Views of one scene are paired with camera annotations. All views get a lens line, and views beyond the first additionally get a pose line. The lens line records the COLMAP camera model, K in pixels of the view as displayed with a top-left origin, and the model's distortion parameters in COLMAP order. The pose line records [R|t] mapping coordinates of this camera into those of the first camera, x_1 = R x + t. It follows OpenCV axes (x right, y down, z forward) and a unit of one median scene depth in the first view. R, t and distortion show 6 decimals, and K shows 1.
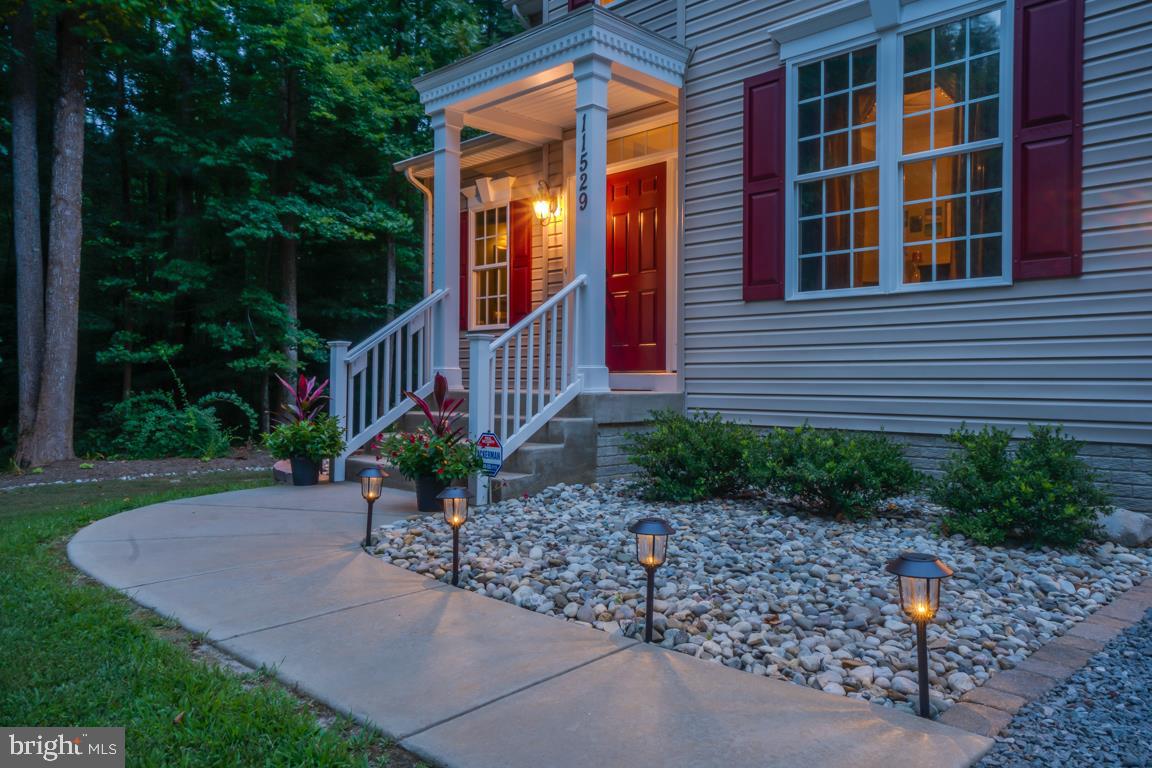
lens RADIAL K [[812.8, 0, 576.0], [0, 812.8, 384.0], [0, 0, 1]] dist [-0.005250, -0.000019]
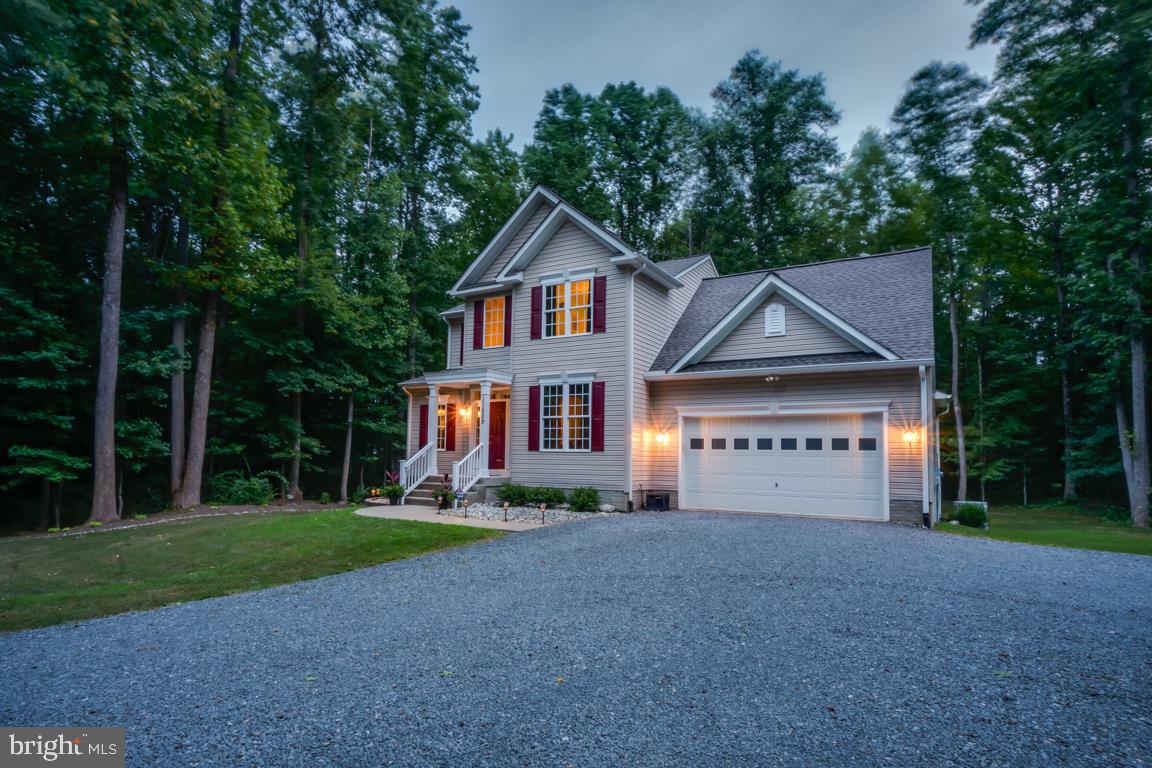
lens RADIAL K [[812.8, 0, 576.0], [0, 812.8, 384.0], [0, 0, 1]] dist [-0.005250, -0.000019]
pose [[0.975954, 0.025939, 0.216426, -0.343620], [-0.008749, 0.996756, -0.080011, -0.106480], [-0.217799, 0.076194, 0.973015, -2.378032]]
